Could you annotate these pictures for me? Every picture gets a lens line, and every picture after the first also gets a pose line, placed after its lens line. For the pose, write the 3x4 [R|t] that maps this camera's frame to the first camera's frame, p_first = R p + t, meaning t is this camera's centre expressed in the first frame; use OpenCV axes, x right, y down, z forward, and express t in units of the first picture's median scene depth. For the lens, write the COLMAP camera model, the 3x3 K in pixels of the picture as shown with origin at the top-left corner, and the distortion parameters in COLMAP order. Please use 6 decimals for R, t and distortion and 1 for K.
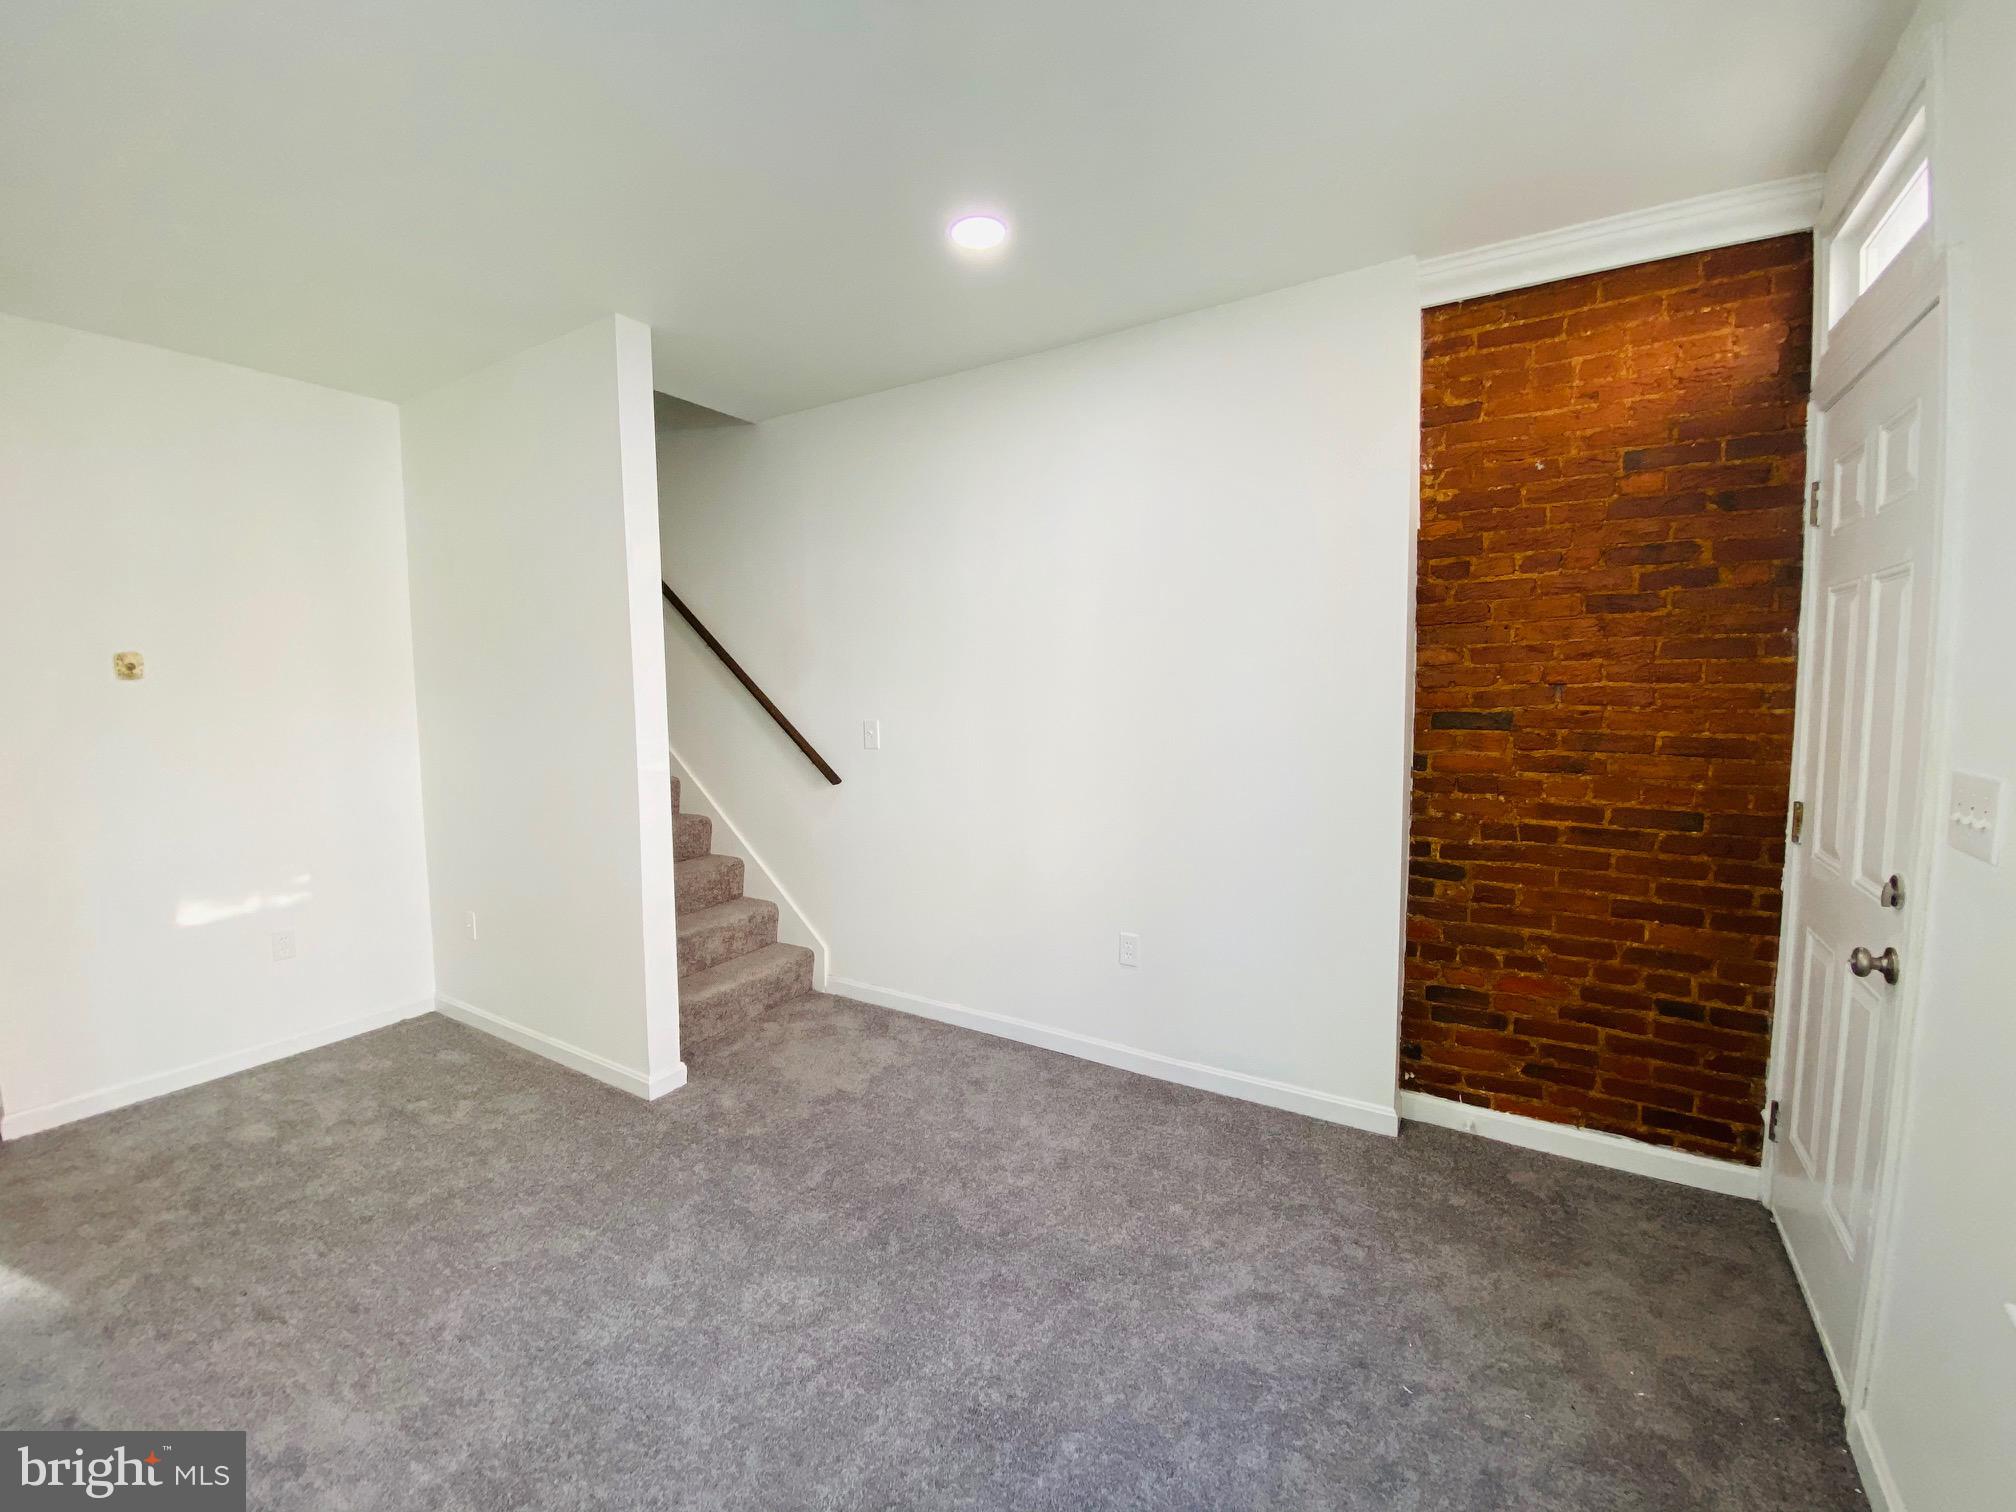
lens RADIAL K [[865.0, 0, 1008.4], [0, 865.0, 744.3], [0, 0, 1]] dist [-0.000912, -0.000172]
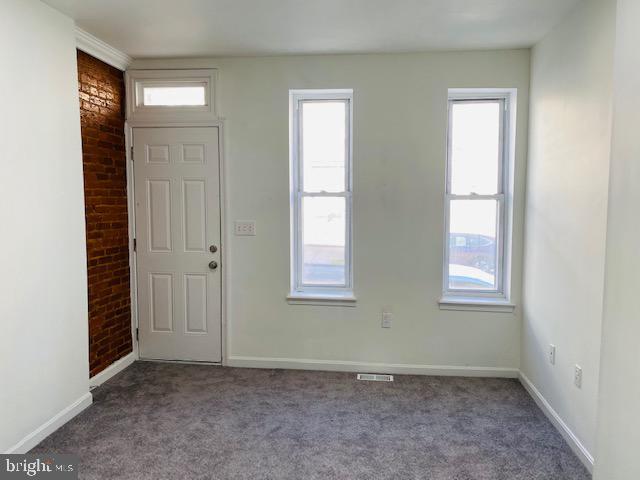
lens RADIAL K [[488.1, 0, 320.0], [0, 488.1, 240.0], [0, 0, 1]] dist [0.000880, 0.000447]
pose [[-0.428487, -0.061777, 0.901434, -1.070568], [0.079043, 0.991272, 0.105505, -0.070485], [-0.900084, 0.116459, -0.419864, 1.064624]]
